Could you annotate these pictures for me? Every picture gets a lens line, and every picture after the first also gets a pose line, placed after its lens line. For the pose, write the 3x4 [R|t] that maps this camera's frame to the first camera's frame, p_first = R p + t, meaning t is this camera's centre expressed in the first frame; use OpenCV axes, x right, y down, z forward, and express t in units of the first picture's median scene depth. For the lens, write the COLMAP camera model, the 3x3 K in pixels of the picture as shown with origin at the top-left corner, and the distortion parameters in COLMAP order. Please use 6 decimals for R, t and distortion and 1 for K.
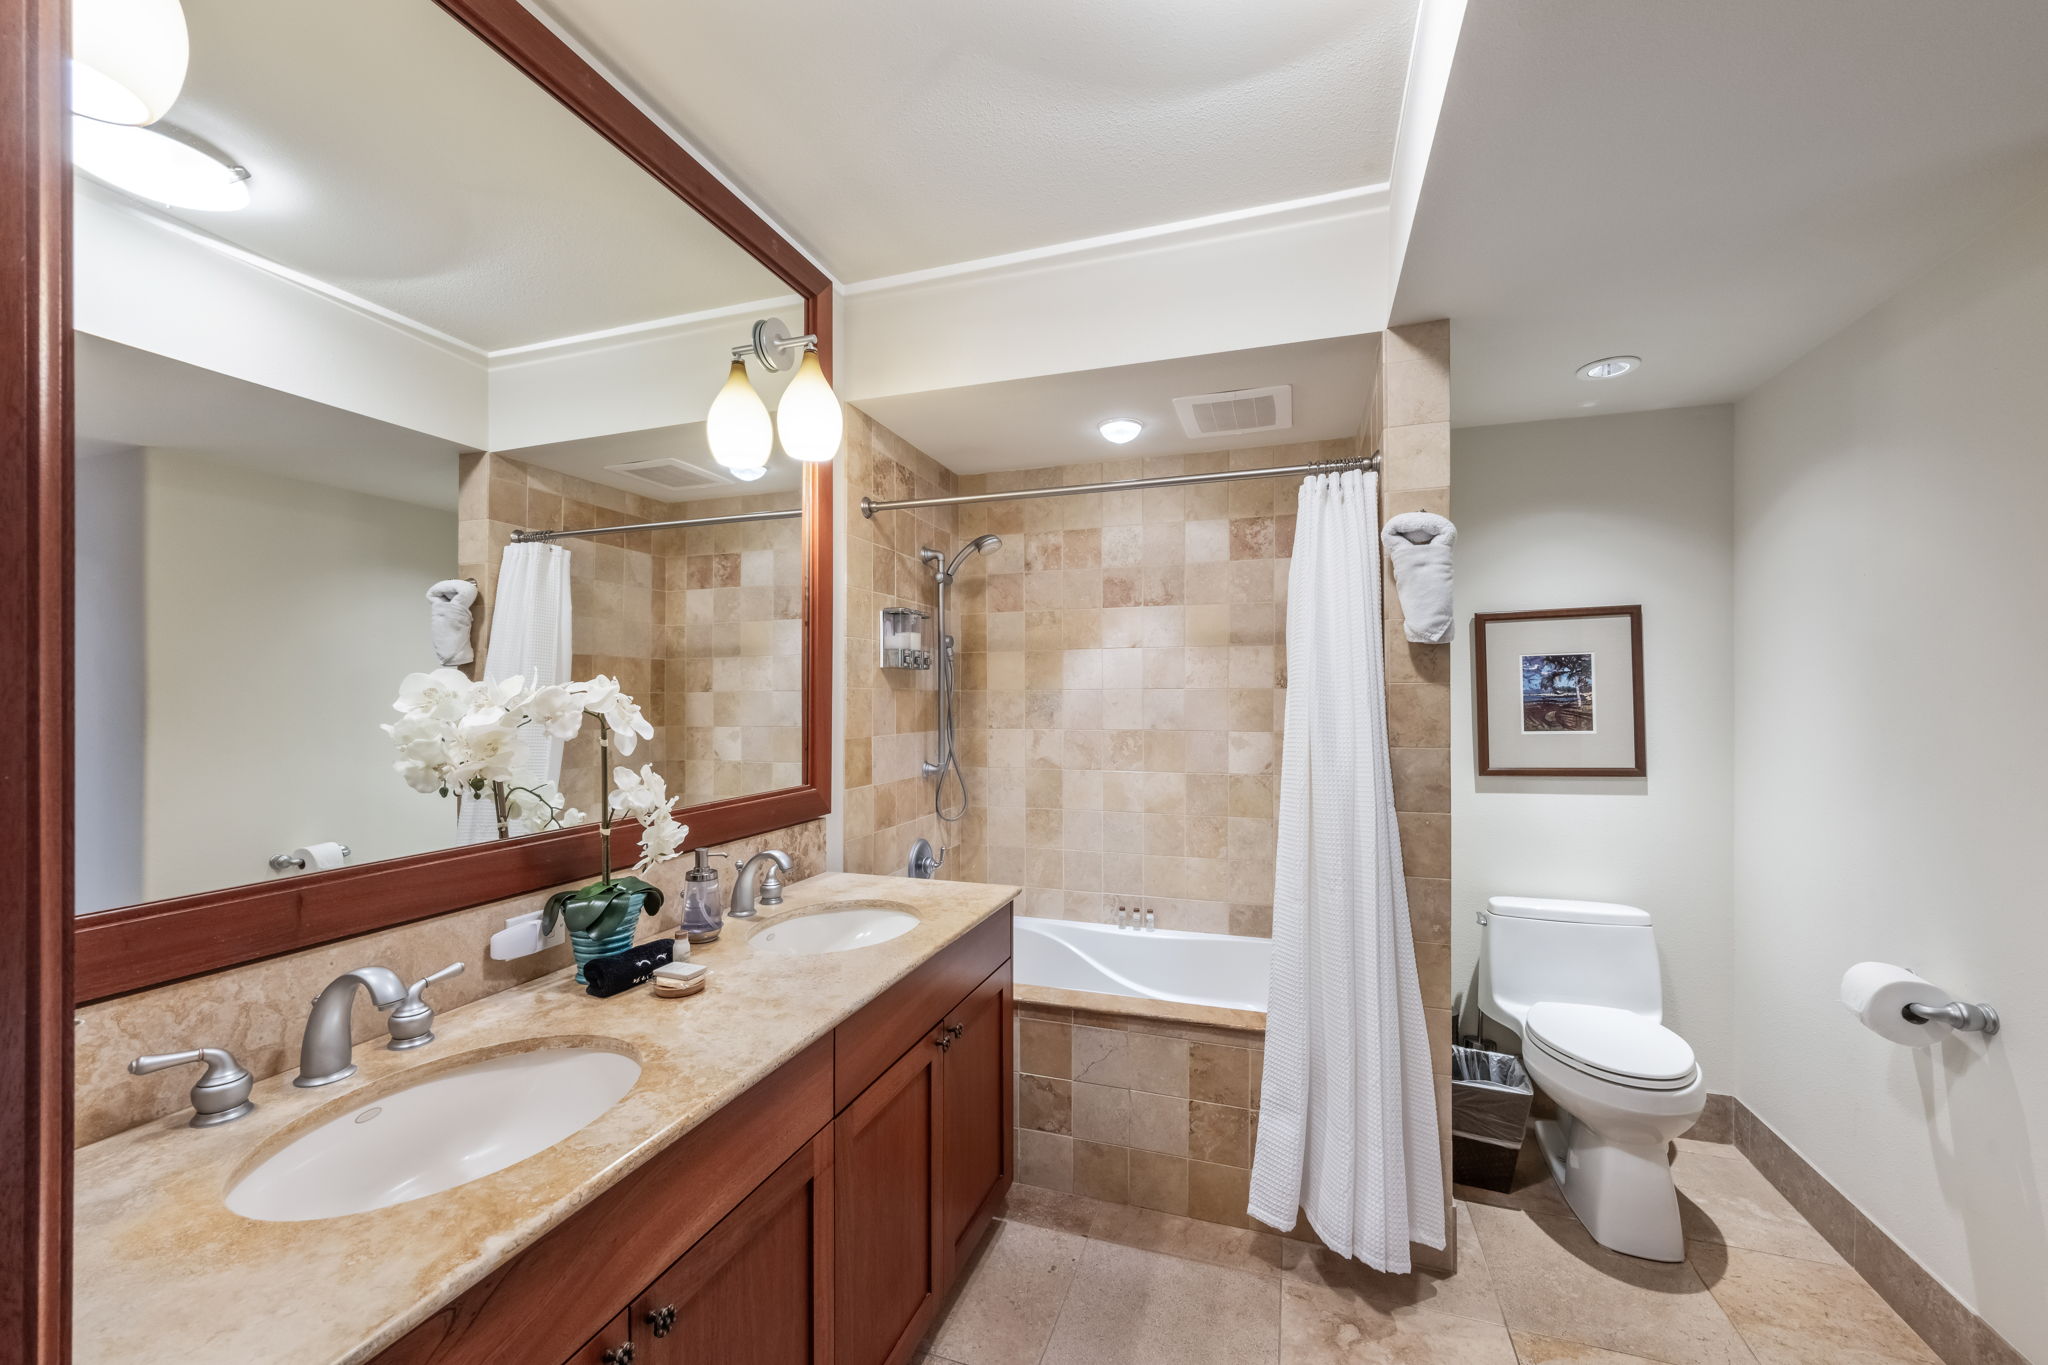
lens RADIAL K [[803.0, 0, 1024.0], [0, 803.0, 682.5], [0, 0, 1]] dist [-0.012918, -0.000165]
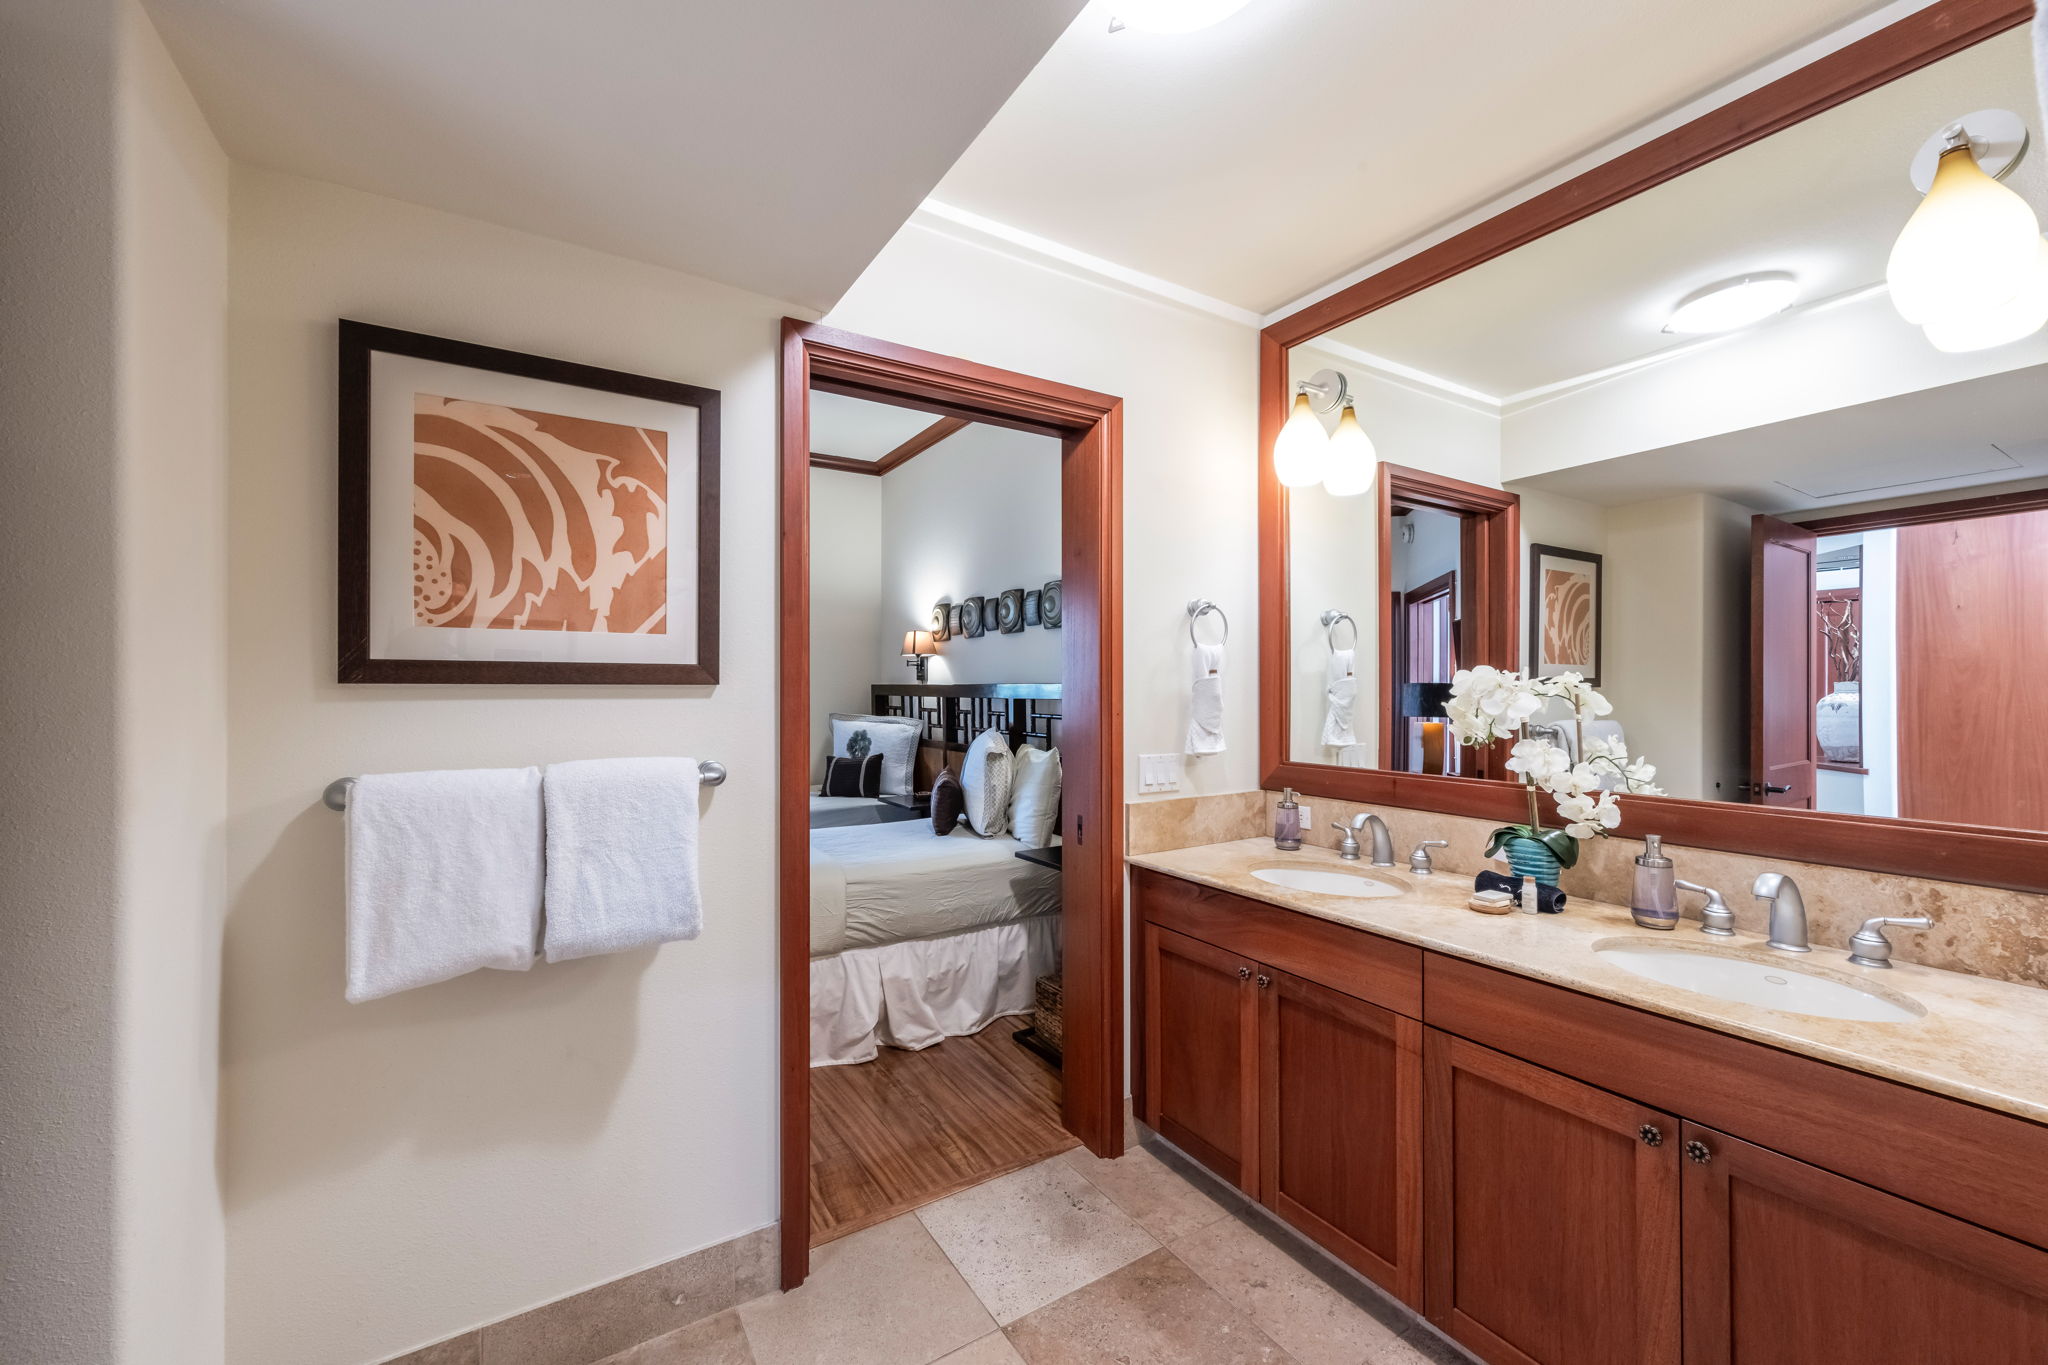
lens RADIAL K [[803.0, 0, 1024.0], [0, 803.0, 682.5], [0, 0, 1]] dist [-0.012918, -0.000165]
pose [[-0.626133, -0.007037, -0.779684, 1.040174], [0.005879, 0.999888, -0.013746, 0.039428], [0.779694, -0.013191, -0.626022, 1.246424]]
